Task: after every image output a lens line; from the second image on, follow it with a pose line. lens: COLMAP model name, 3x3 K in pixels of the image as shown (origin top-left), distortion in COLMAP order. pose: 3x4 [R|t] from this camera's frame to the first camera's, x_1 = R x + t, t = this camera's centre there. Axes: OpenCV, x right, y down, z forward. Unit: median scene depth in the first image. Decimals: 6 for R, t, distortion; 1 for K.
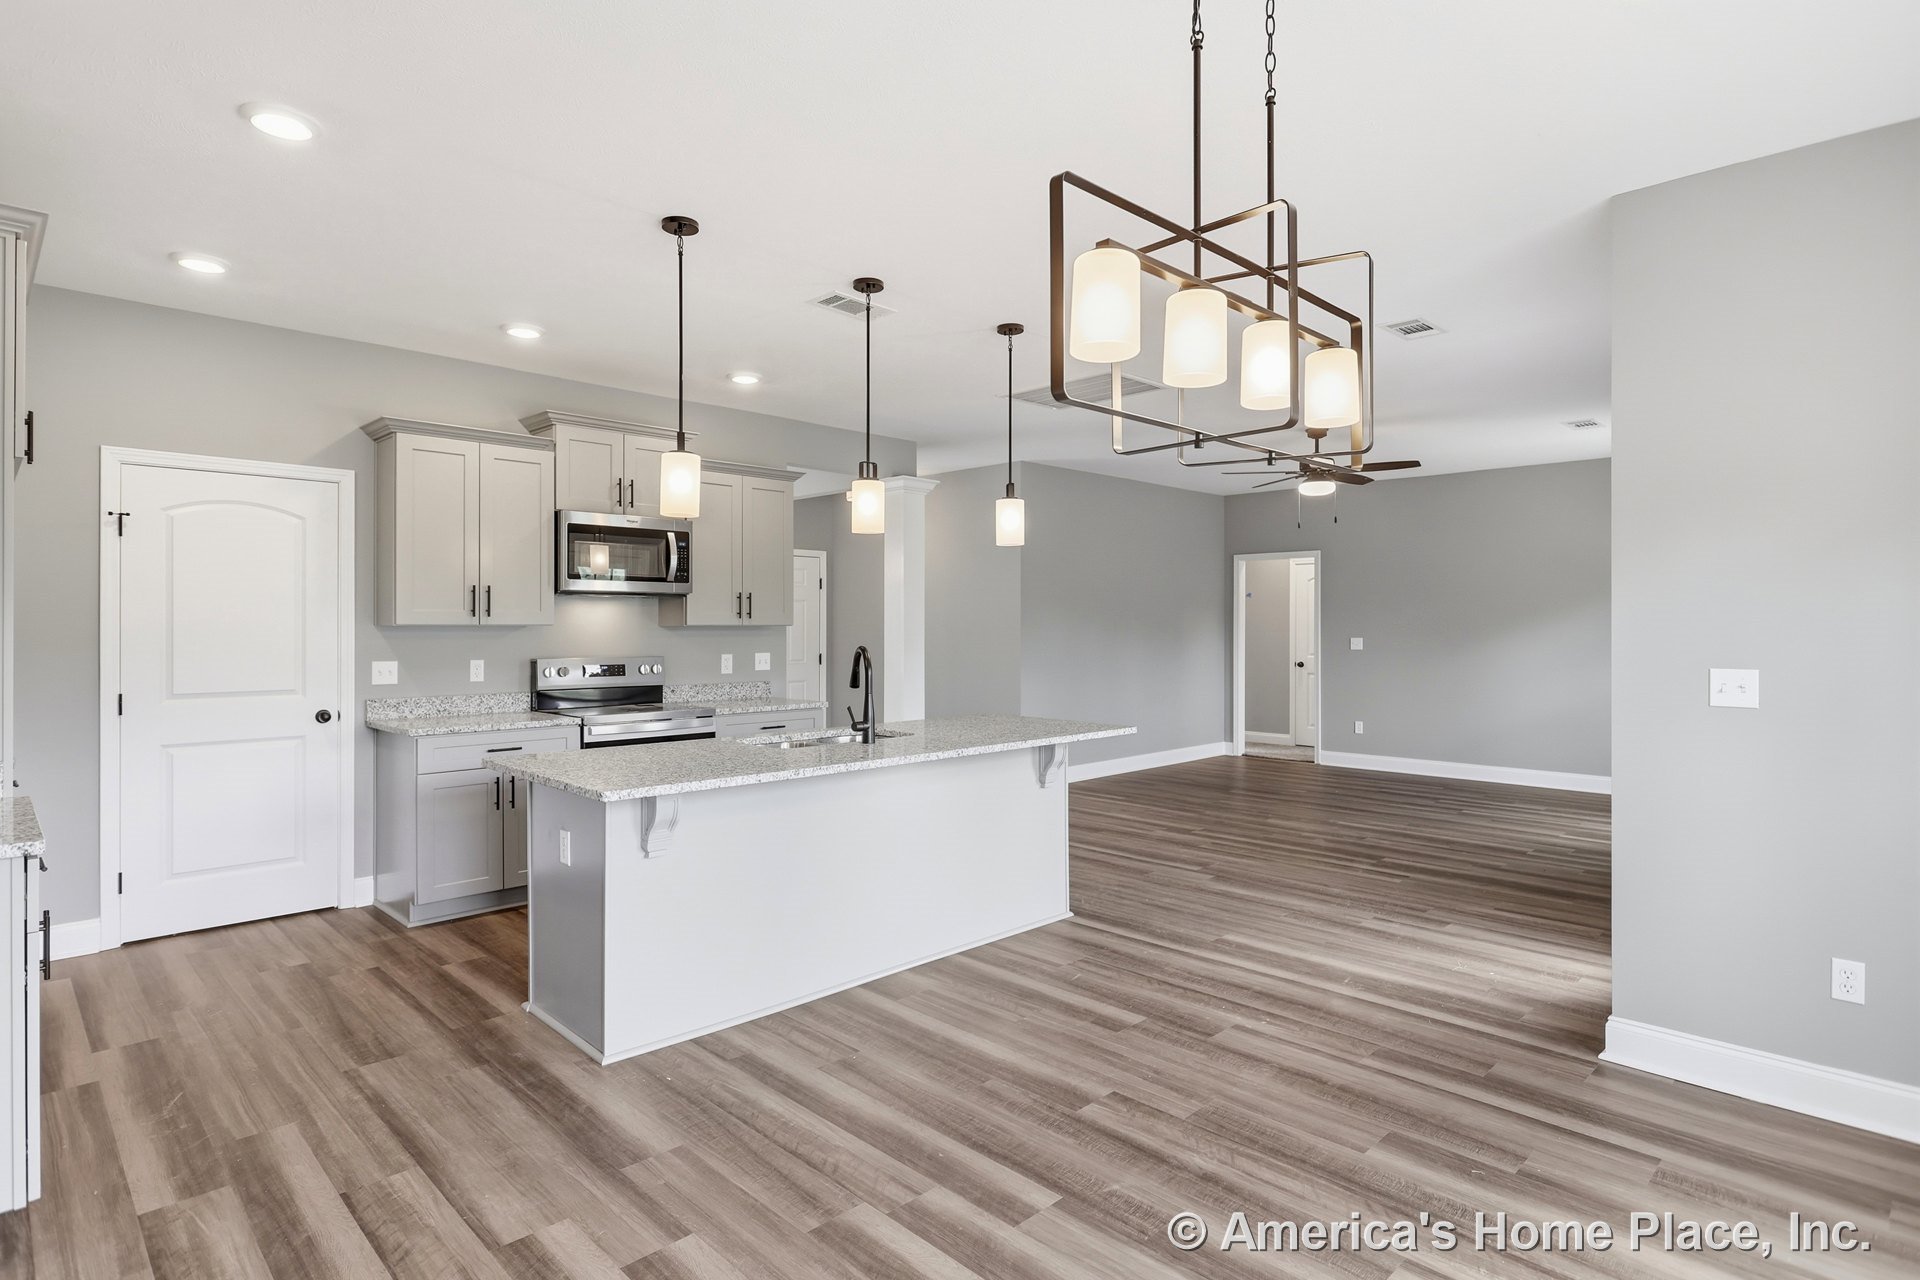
lens RADIAL K [[995.9, 0, 954.2], [0, 995.9, 627.7], [0, 0, 1]] dist [-0.007494, -0.000213]
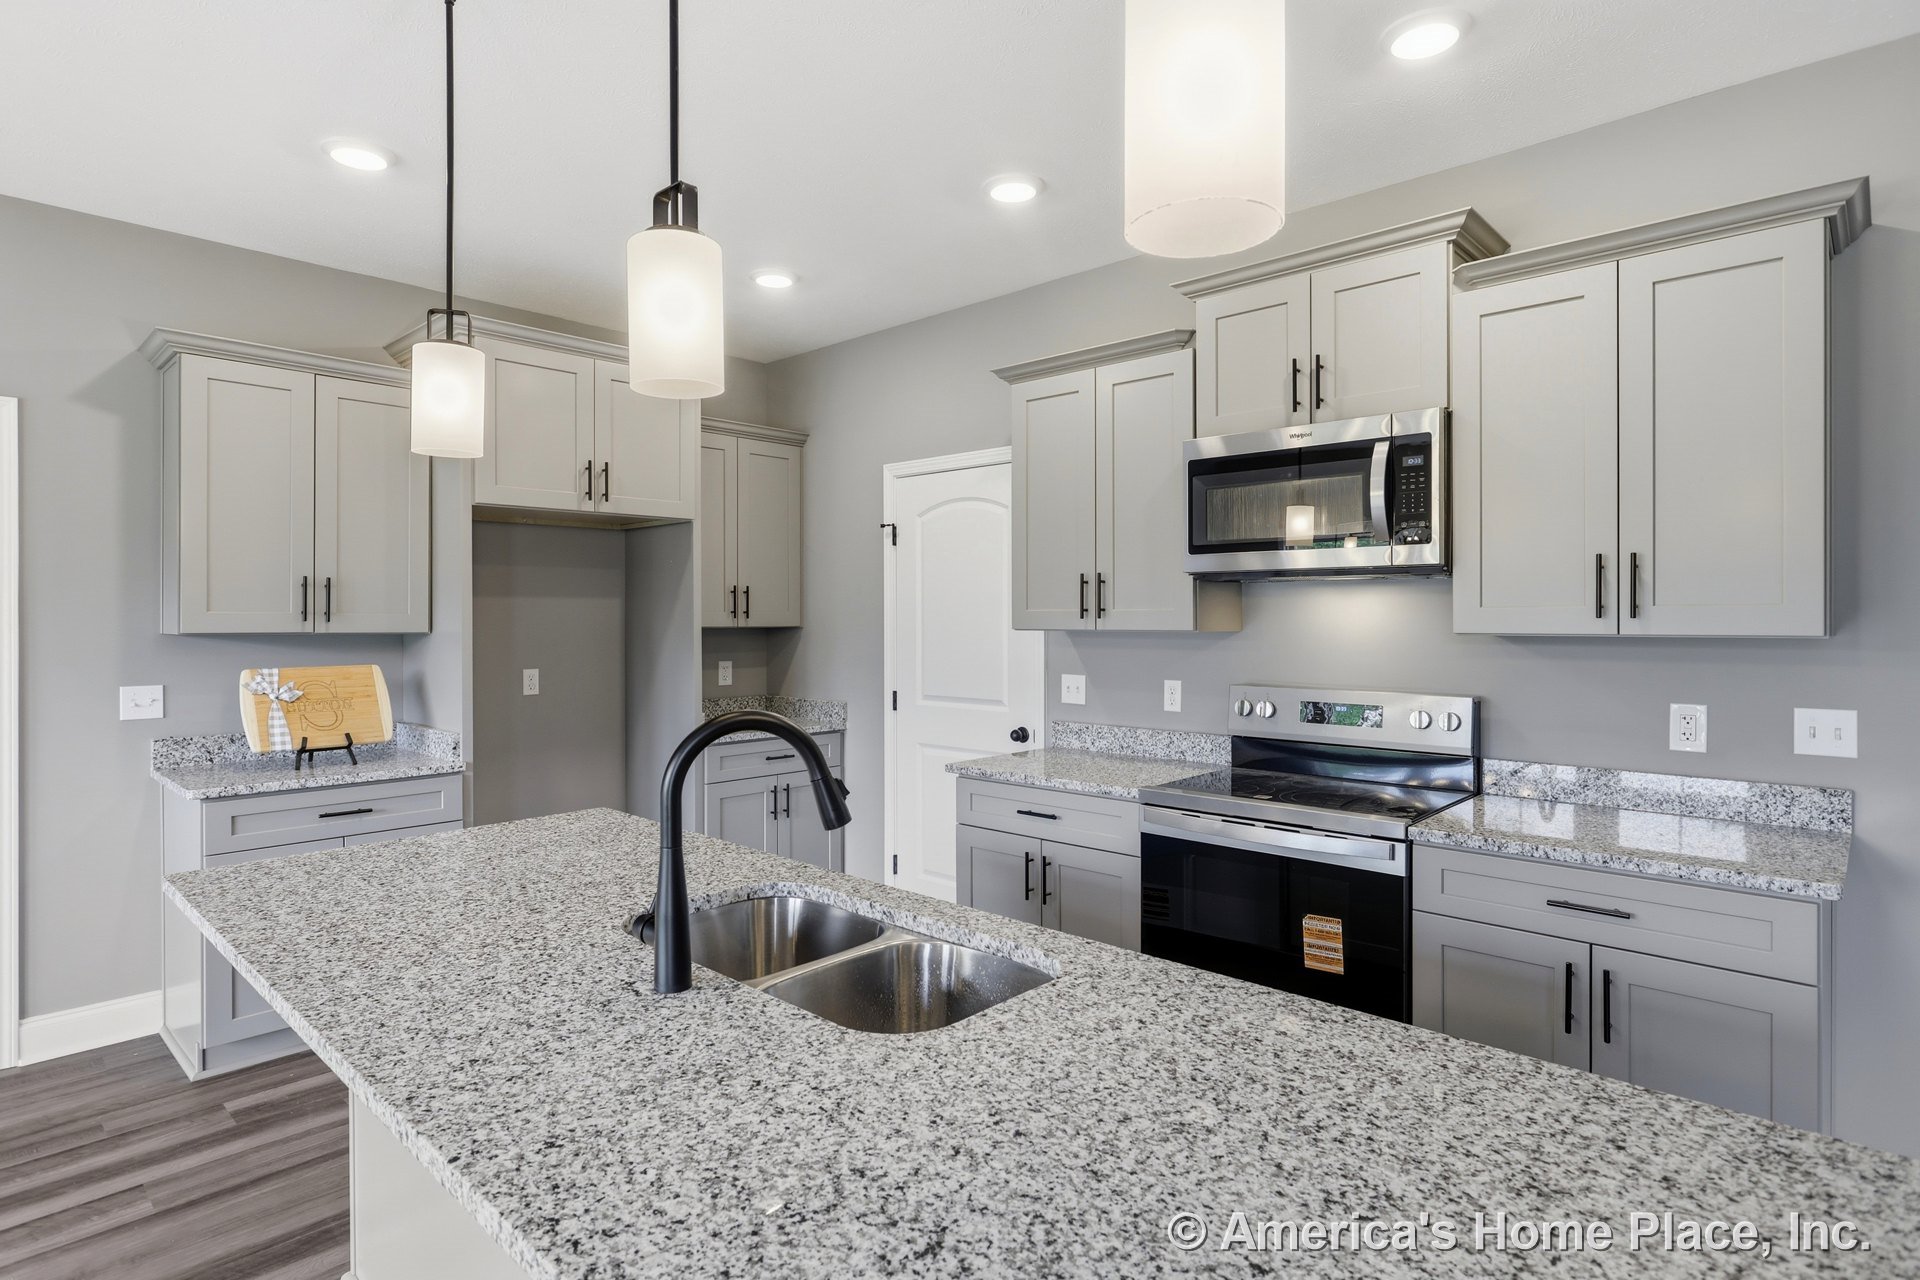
lens RADIAL K [[995.9, 0, 949.8], [0, 995.9, 615.8], [0, 0, 1]] dist [-0.007494, -0.000213]
pose [[0.027589, -0.002212, -0.999617, 0.220229], [0.001066, 0.999997, -0.002183, -0.011470], [0.999619, -0.001005, 0.027591, 0.901954]]
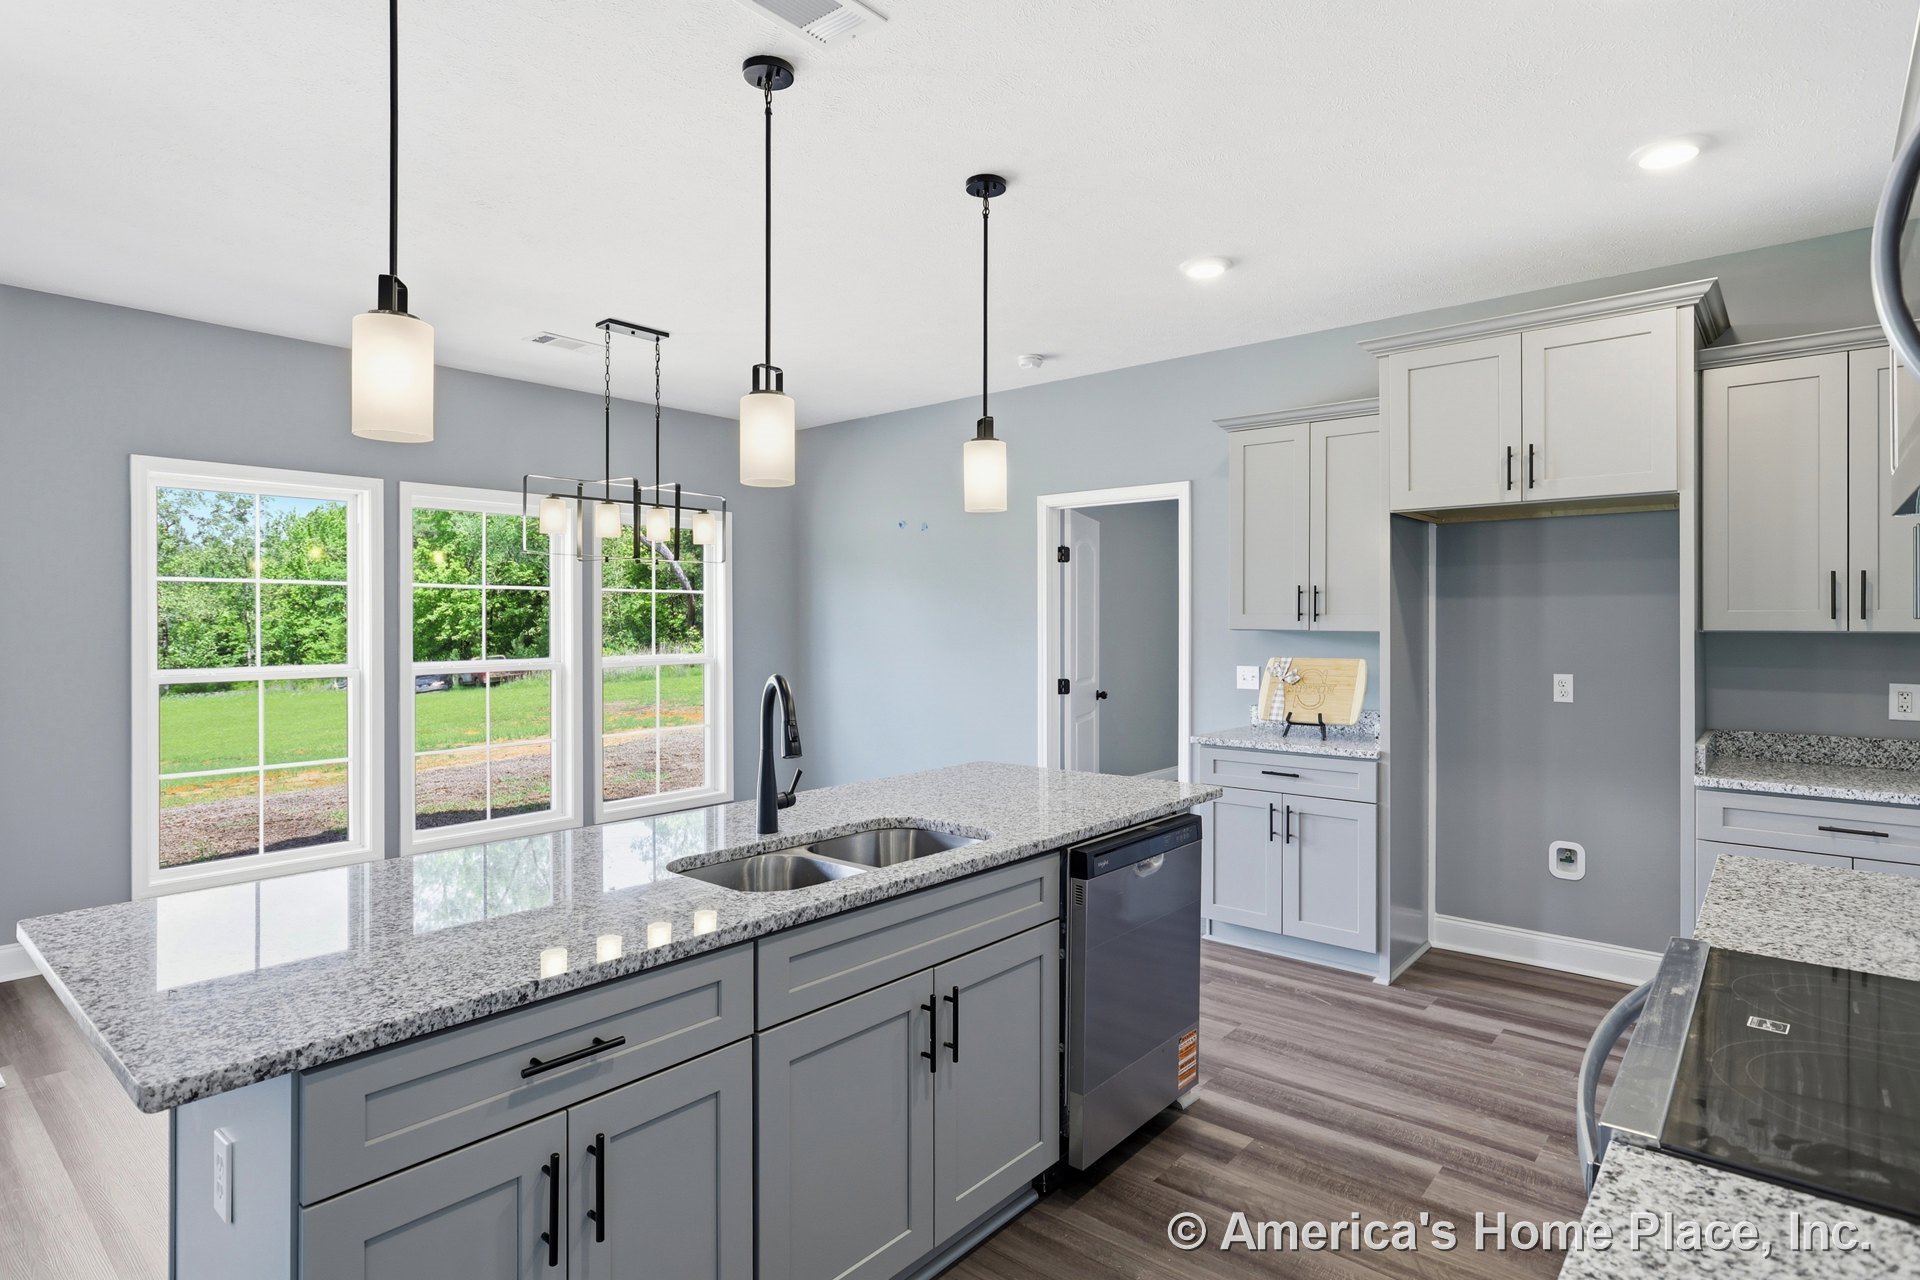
lens RADIAL K [[995.9, 0, 961.6], [0, 995.9, 633.4], [0, 0, 1]] dist [-0.007494, -0.000213]
pose [[-0.996507, 0.003117, -0.083446, -0.127434], [0.002131, 0.999927, 0.011911, -0.009866], [0.083477, 0.011692, -0.996441, 1.333799]]
